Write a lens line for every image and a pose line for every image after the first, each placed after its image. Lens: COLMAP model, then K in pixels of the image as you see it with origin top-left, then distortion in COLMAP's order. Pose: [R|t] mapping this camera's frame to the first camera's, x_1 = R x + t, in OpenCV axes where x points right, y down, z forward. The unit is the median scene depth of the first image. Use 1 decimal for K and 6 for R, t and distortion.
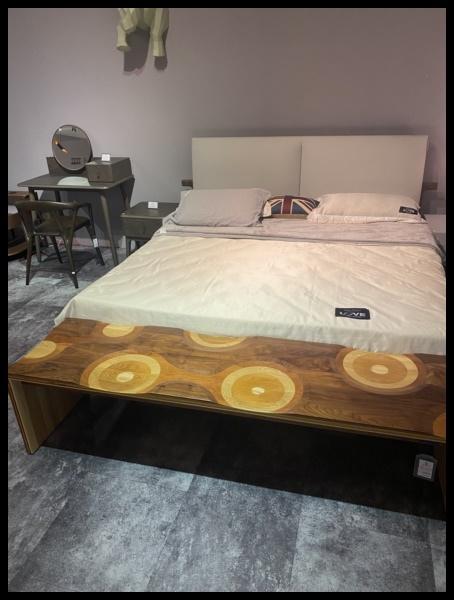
lens RADIAL K [[454.1, 0, 228.2], [0, 454.1, 291.7], [0, 0, 1]] dist [0.011598, -0.002758]
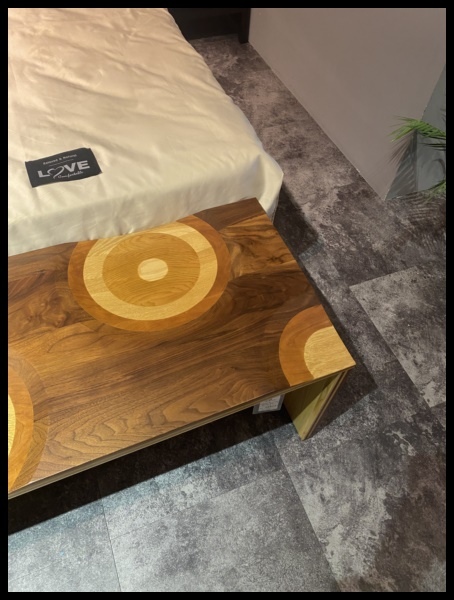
lens RADIAL K [[454.1, 0, 228.2], [0, 454.1, 291.7], [0, 0, 1]] dist [0.011598, -0.002758]
pose [[0.794530, -0.442002, 0.416360, 0.162315], [0.185714, 0.829702, 0.526408, -0.073912], [-0.578128, -0.340923, 0.741309, 0.521712]]
